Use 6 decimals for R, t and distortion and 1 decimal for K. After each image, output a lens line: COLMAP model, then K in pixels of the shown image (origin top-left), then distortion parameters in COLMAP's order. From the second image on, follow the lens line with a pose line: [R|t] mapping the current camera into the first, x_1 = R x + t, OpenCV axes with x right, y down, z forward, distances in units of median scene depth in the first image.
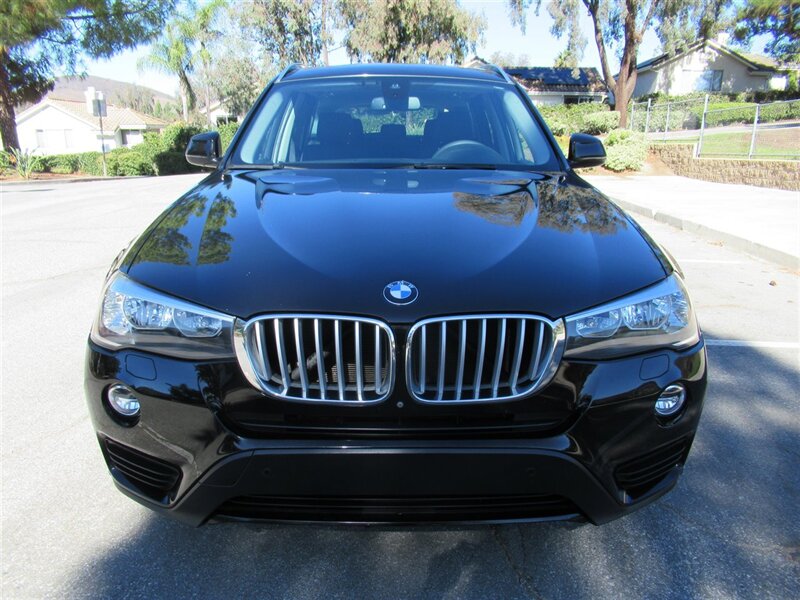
lens RADIAL K [[612.1, 0, 412.9], [0, 612.1, 296.3], [0, 0, 1]] dist [-0.004949, 0.014866]
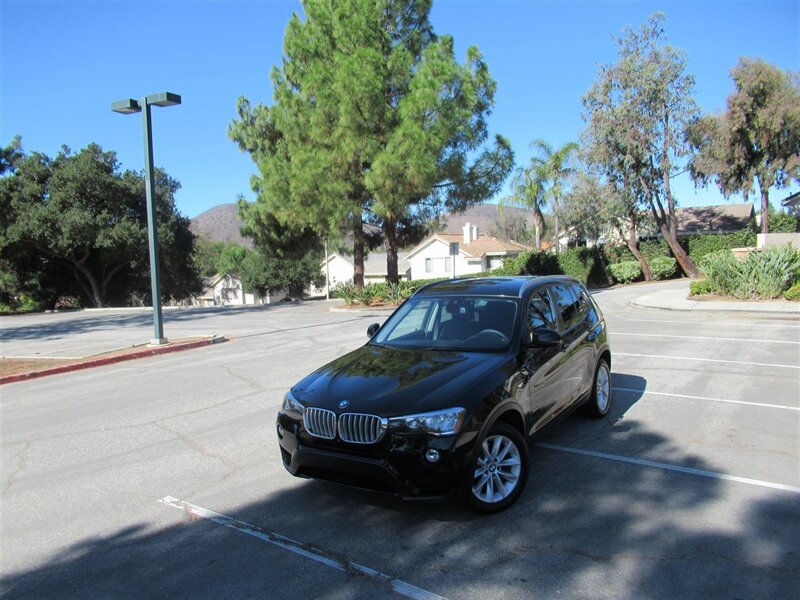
lens RADIAL K [[612.1, 0, 412.9], [0, 612.1, 296.3], [0, 0, 1]] dist [-0.004949, 0.014866]
pose [[0.839268, 0.001195, -0.543717, 0.068160], [-0.100176, 0.983218, -0.152468, -0.003639], [0.534410, 0.182429, 0.825303, -0.051668]]
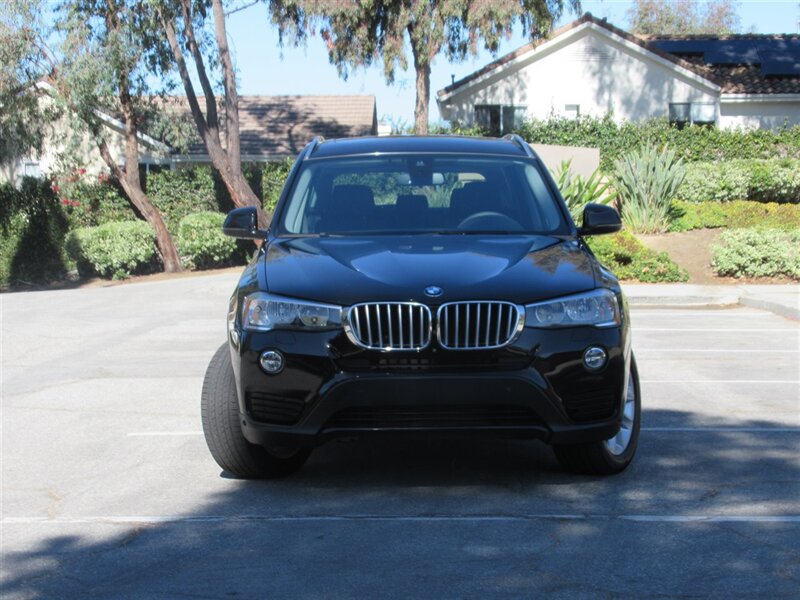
lens RADIAL K [[1728.7, 0, 401.7], [0, 1728.7, 299.9], [0, 0, 1]] dist [0.179858, 0.291955]
pose [[0.999731, -0.014592, -0.018029, -0.000760], [0.010660, 0.979412, -0.201589, 0.036273], [0.020599, 0.201343, 0.979304, -0.138946]]
